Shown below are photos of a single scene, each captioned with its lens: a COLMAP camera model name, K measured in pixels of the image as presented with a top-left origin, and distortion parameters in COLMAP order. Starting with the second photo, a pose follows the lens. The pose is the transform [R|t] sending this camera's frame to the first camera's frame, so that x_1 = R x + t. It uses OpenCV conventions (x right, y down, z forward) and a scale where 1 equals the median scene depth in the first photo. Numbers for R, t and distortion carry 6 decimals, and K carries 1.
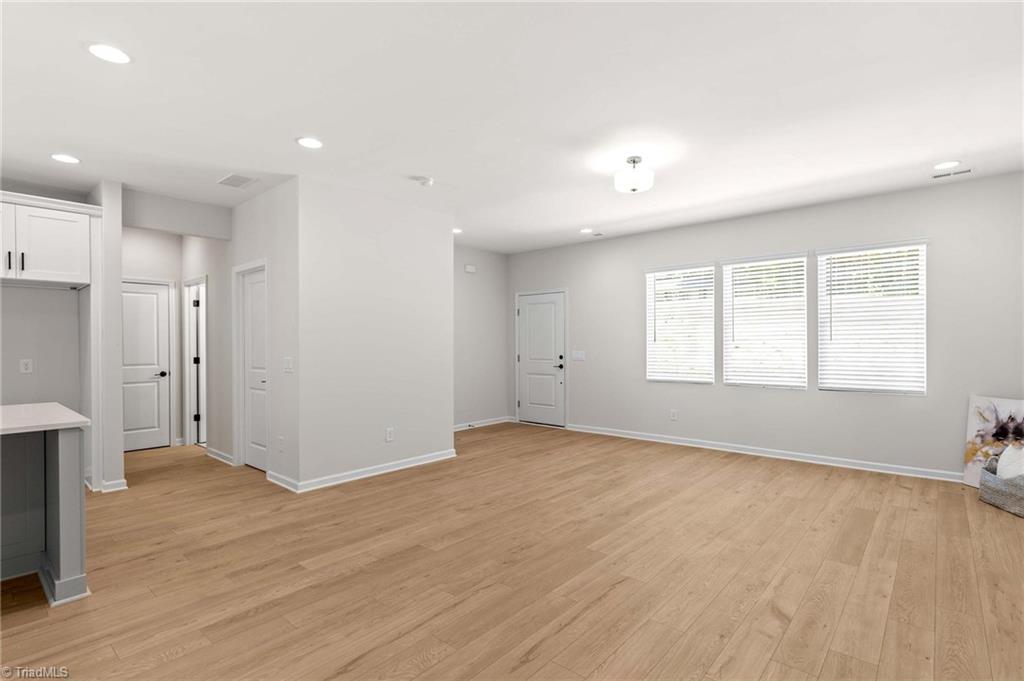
lens RADIAL K [[490.2, 0, 529.9], [0, 490.2, 344.2], [0, 0, 1]] dist [-0.003199, 0.002706]
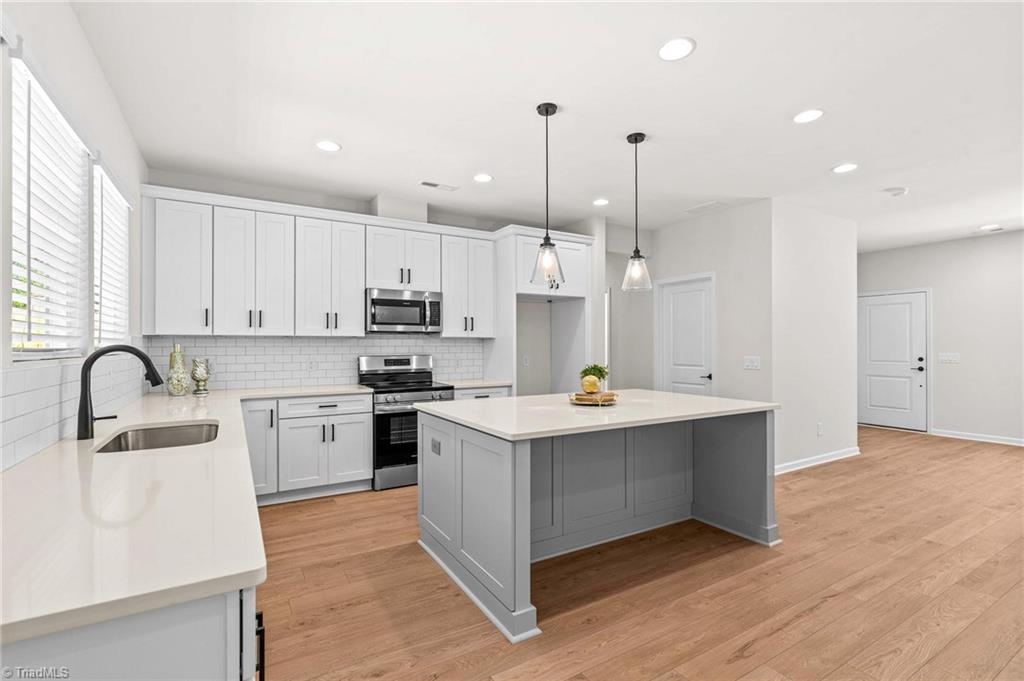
lens RADIAL K [[471.9, 0, 518.7], [0, 471.9, 338.8], [0, 0, 1]] dist [-0.005454, 0.003325]
pose [[0.947241, -0.000899, -0.320520, -0.716307], [-0.003368, 0.999913, -0.012757, 0.001521], [0.320504, 0.013163, 0.947156, -0.239042]]
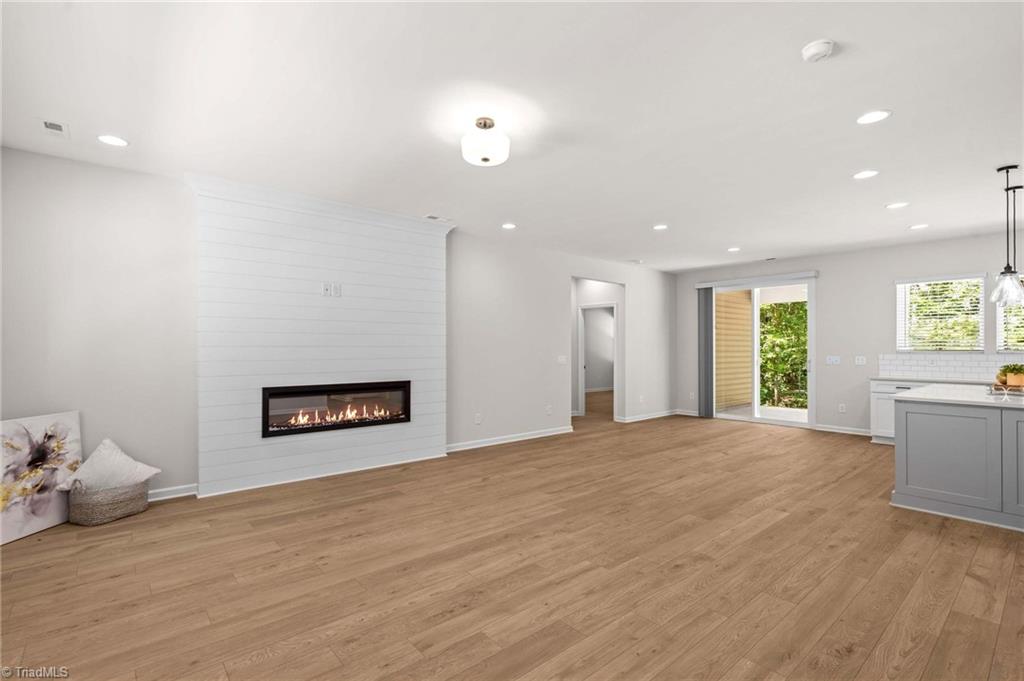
lens RADIAL K [[471.9, 0, 511.3], [0, 471.9, 347.8], [0, 0, 1]] dist [-0.005454, 0.003325]
pose [[-0.986133, 0.003294, 0.165926, 0.039752], [0.002832, 0.999991, -0.003021, -0.000151], [-0.165935, -0.002509, -0.986134, 1.694706]]
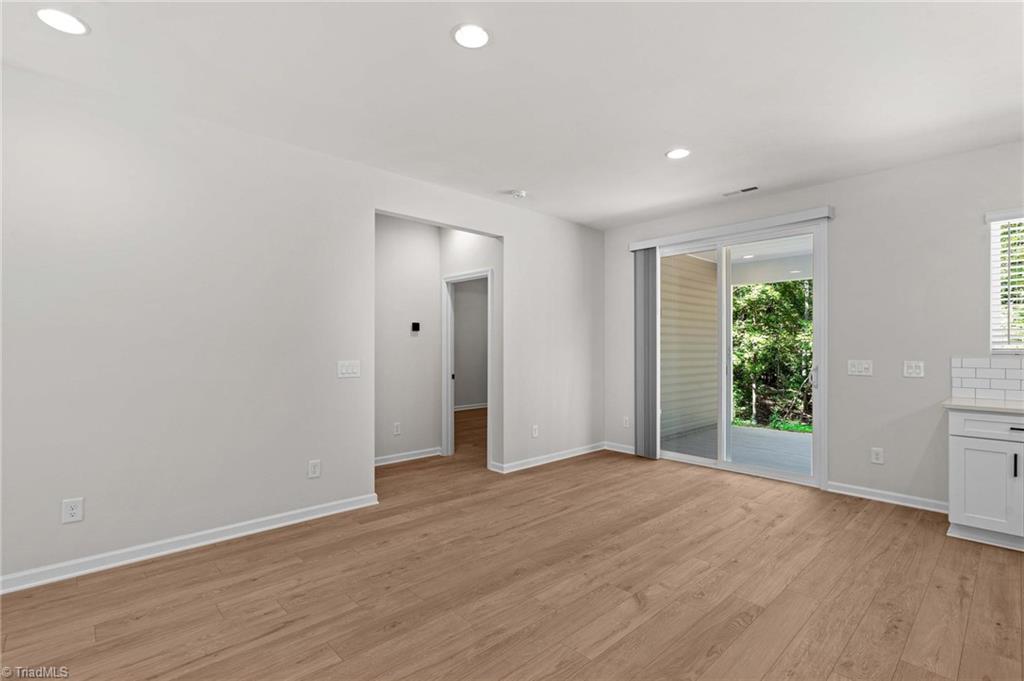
lens RADIAL K [[471.9, 0, 514.3], [0, 471.9, 347.2], [0, 0, 1]] dist [-0.005454, 0.003325]
pose [[-0.992325, 0.001998, 0.123643, -0.280434], [0.001630, 0.999994, -0.003081, 0.004995], [-0.123649, -0.002856, -0.992322, 0.779075]]
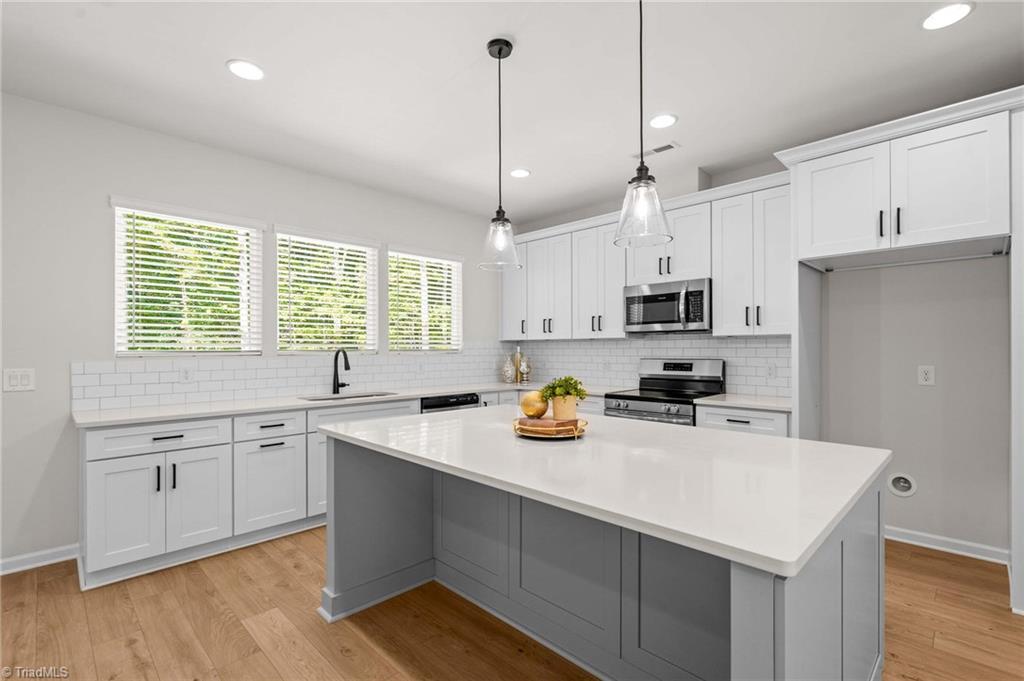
lens RADIAL K [[471.9, 0, 506.1], [0, 471.9, 347.3], [0, 0, 1]] dist [-0.005454, 0.003325]
pose [[-0.091540, 0.002058, -0.995799, -0.339775], [0.003120, 0.999994, 0.001780, 0.001246], [0.995797, -0.002944, -0.091545, 0.516797]]
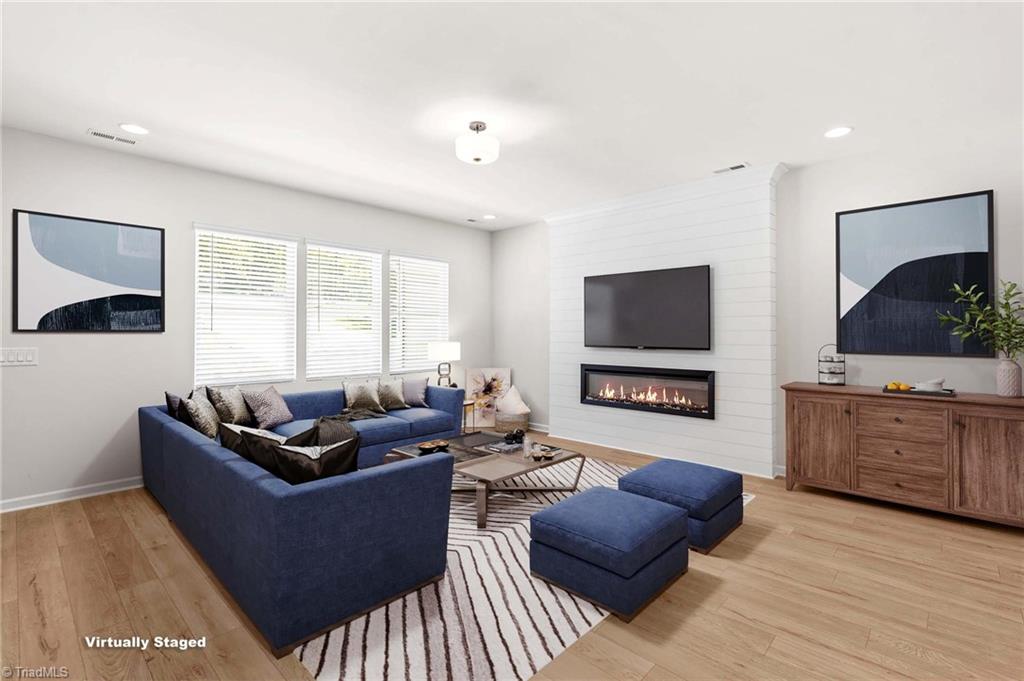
lens RADIAL K [[471.9, 0, 504.8], [0, 471.9, 333.5], [0, 0, 1]] dist [-0.005454, 0.003325]
pose [[0.067233, 0.004415, 0.997728, -0.600858], [-0.001207, 0.999990, -0.004344, 0.004351], [-0.997737, -0.000913, 0.067238, 0.860718]]
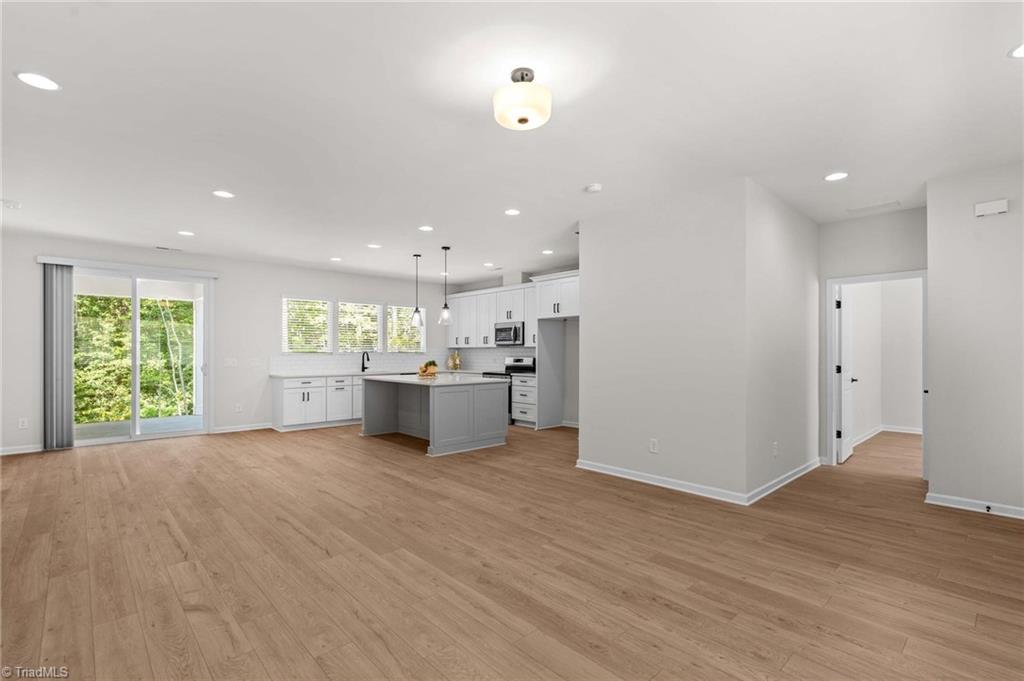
lens RADIAL K [[471.9, 0, 503.0], [0, 471.9, 343.0], [0, 0, 1]] dist [-0.005454, 0.003325]
pose [[-0.136184, -0.015550, -0.990562, 0.819530], [-0.000021, 0.999877, -0.015693, -0.001456], [0.990684, -0.002116, -0.136167, 1.024174]]
